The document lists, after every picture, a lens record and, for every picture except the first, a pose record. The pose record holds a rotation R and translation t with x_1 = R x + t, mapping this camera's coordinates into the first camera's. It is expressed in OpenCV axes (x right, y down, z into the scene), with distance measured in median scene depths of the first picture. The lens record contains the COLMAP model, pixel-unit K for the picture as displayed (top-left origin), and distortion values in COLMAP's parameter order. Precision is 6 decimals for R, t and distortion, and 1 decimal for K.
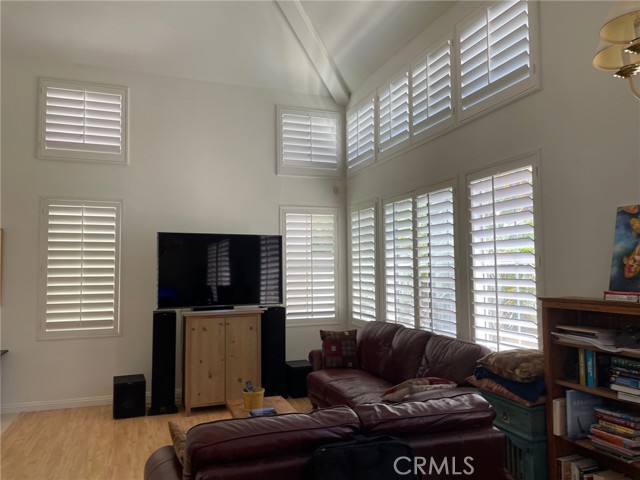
lens RADIAL K [[485.3, 0, 313.7], [0, 485.3, 242.4], [0, 0, 1]] dist [0.061306, -0.058421]
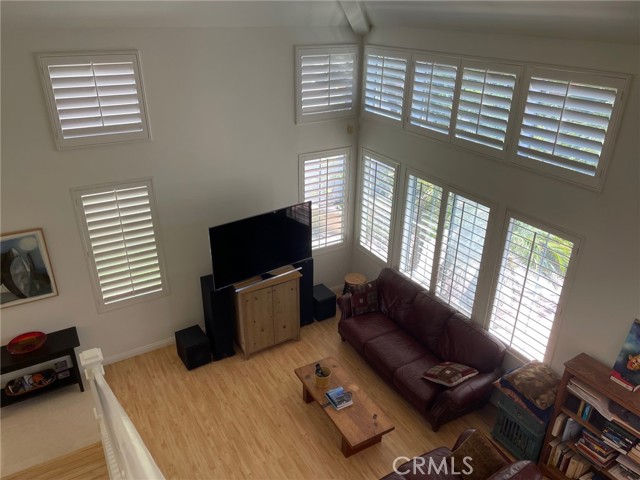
lens RADIAL K [[485.3, 0, 319.6], [0, 485.3, 237.3], [0, 0, 1]] dist [0.061306, -0.058421]
pose [[0.979320, -0.068488, 0.190372, -0.275274], [-0.033526, 0.873015, 0.486539, -0.497039], [-0.199520, -0.482860, 0.852665, 0.052608]]
